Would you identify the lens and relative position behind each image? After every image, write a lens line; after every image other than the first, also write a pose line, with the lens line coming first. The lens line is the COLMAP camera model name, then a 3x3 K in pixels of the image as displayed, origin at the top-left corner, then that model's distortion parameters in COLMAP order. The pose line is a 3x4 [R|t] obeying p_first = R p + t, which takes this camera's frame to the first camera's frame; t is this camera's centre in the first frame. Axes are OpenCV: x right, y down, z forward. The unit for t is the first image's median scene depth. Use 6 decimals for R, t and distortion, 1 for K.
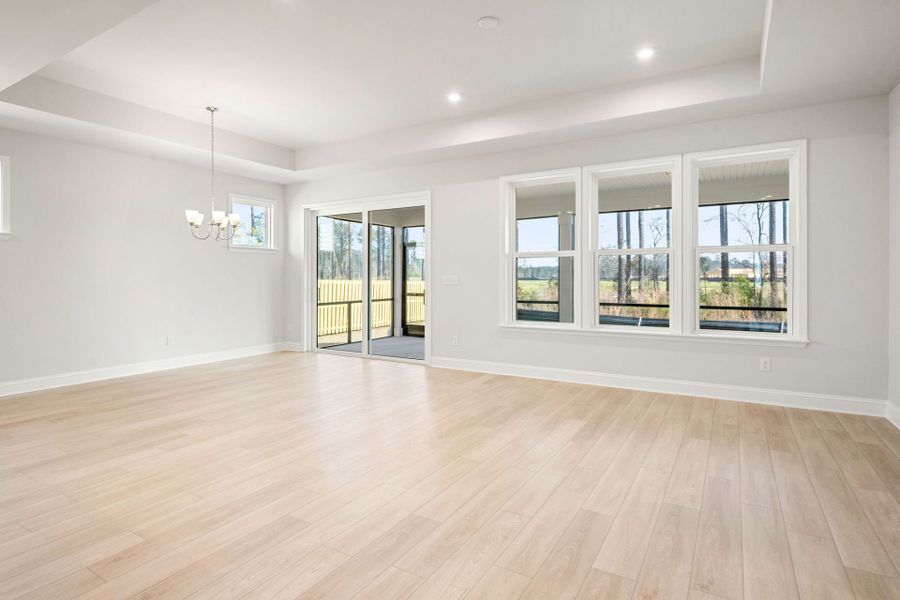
lens RADIAL K [[476.2, 0, 448.9], [0, 476.2, 279.1], [0, 0, 1]] dist [-0.001090, -0.000435]
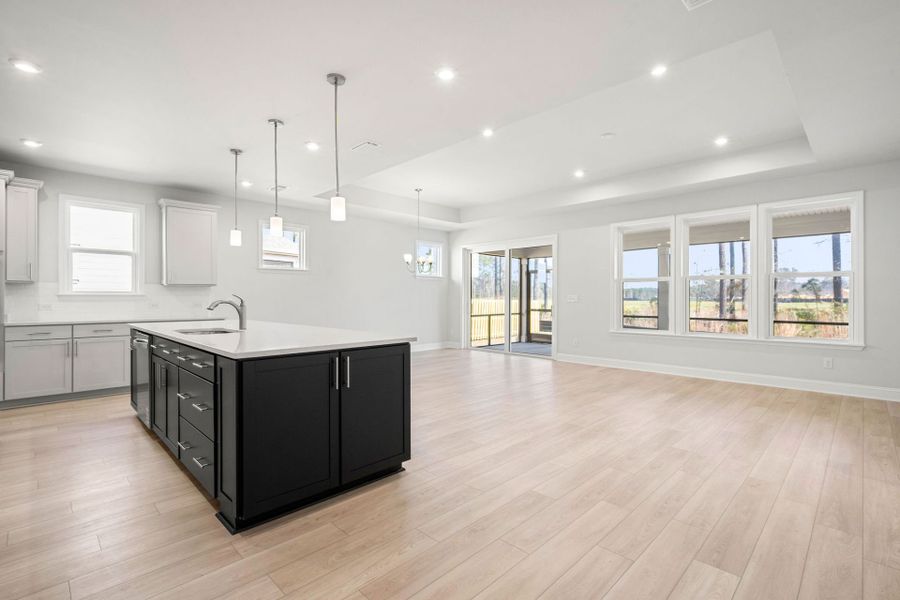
lens RADIAL K [[415.2, 0, 450.0], [0, 415.2, 300.0], [0, 0, 1]] dist [-0.000260, 0.000065]
pose [[0.970528, 0.003286, -0.240965, -0.040991], [-0.002923, 0.999994, 0.001863, 0.004166], [0.240970, -0.001103, 0.970532, -0.210344]]
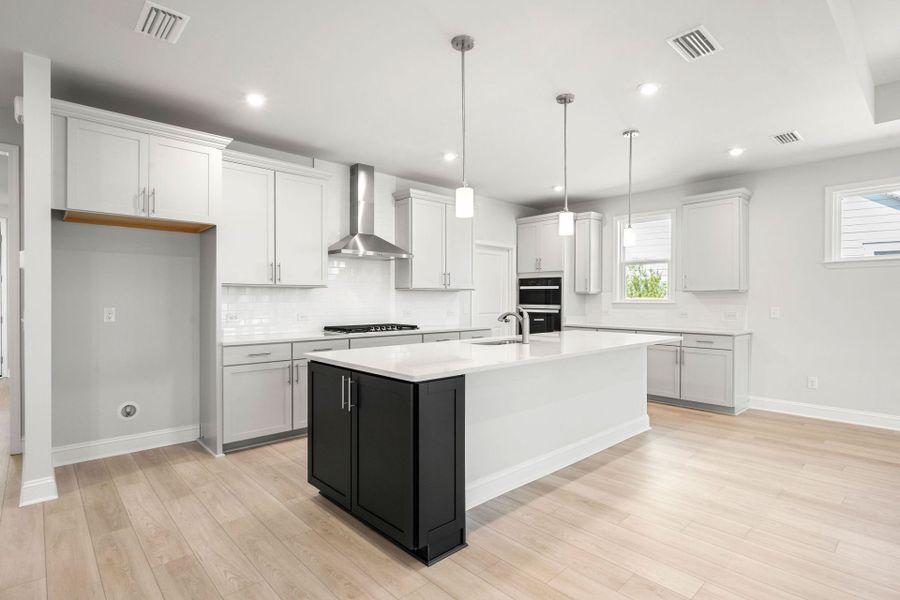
lens RADIAL K [[448.7, 0, 450.0], [0, 448.7, 300.0], [0, 0, 1]] dist [-0.000496, -0.000270]
pose [[-0.279099, 0.002466, -0.960259, 0.387830], [-0.002675, 0.999991, 0.003345, -0.035919], [0.960259, 0.003502, -0.279090, 1.203655]]
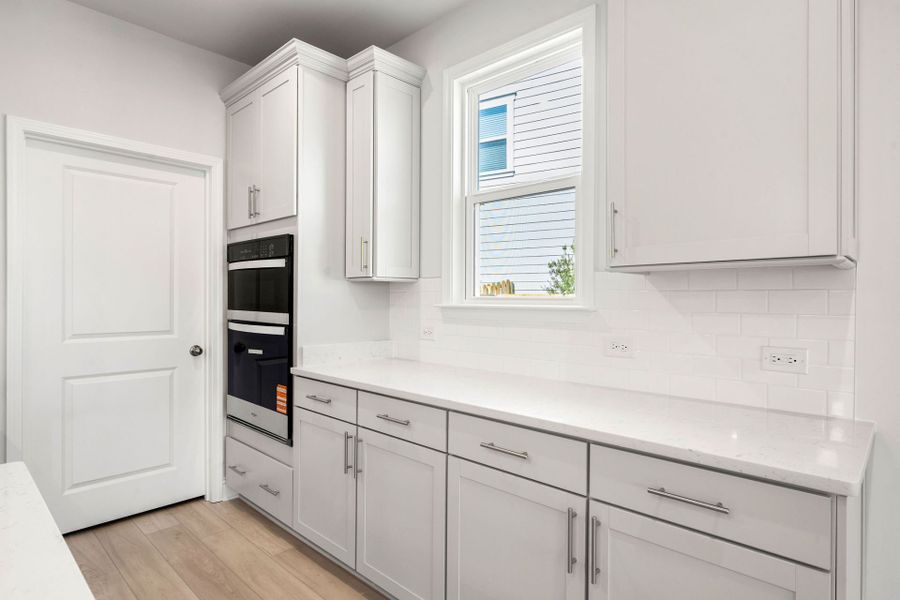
lens RADIAL K [[487.8, 0, 450.0], [0, 487.8, 300.0], [0, 0, 1]] dist [-0.001361, -0.000452]
pose [[-0.213753, 0.005181, -0.976874, -1.472863], [-0.005179, 0.999966, 0.006437, -0.034738], [0.976874, 0.006436, -0.213719, 1.643819]]
